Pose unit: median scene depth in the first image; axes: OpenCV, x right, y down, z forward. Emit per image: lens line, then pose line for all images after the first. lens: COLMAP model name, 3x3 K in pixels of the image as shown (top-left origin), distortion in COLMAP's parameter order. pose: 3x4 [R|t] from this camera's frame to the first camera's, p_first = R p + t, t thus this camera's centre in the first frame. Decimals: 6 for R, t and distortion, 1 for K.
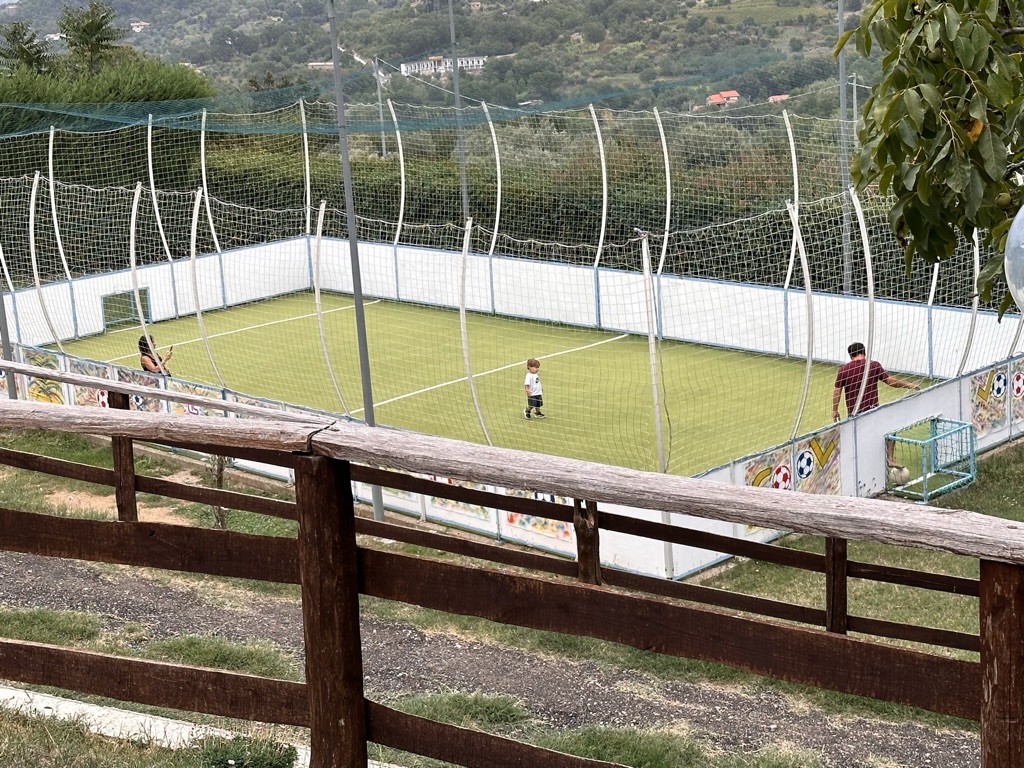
lens RADIAL K [[1979.6, 0, 508.0], [0, 1979.6, 381.1], [0, 0, 1]] dist [0.060460, 0.000000]
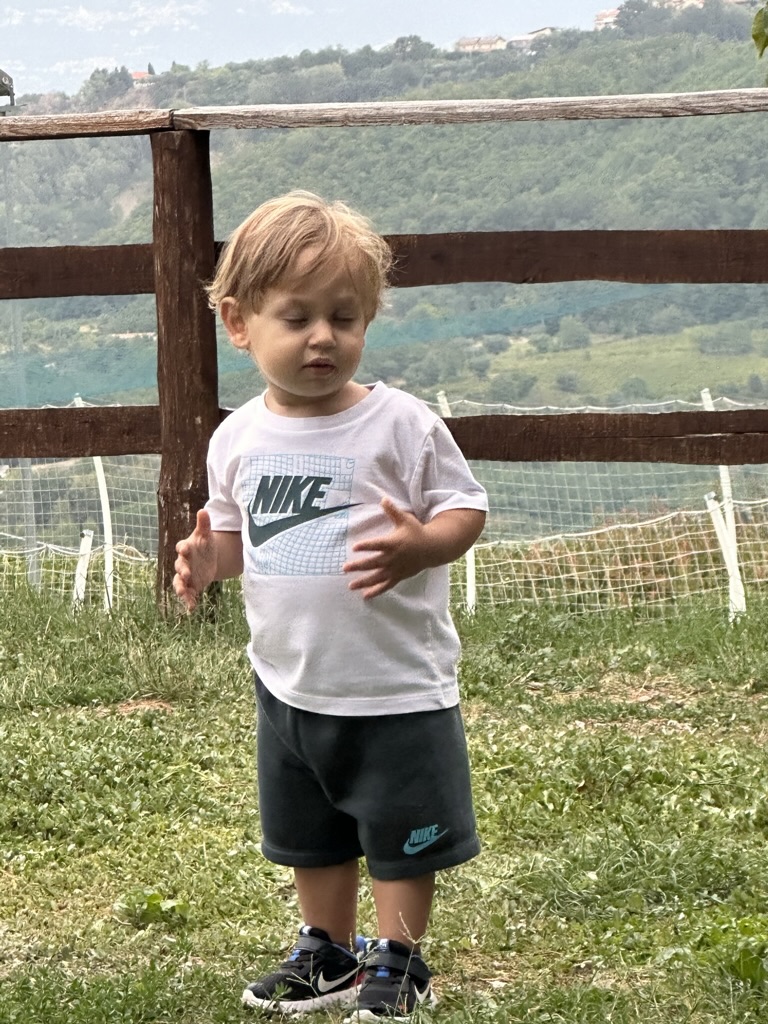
lens RADIAL K [[4883.6, 0, 386.2], [0, 4883.6, 511.9], [0, 0, 1]] dist [-0.428814, 0.000000]
pose [[0.997690, 0.003175, 0.067862, -0.142513], [0.007306, 0.988101, -0.153634, 0.536714], [-0.067542, 0.153775, 0.985795, -1.210004]]
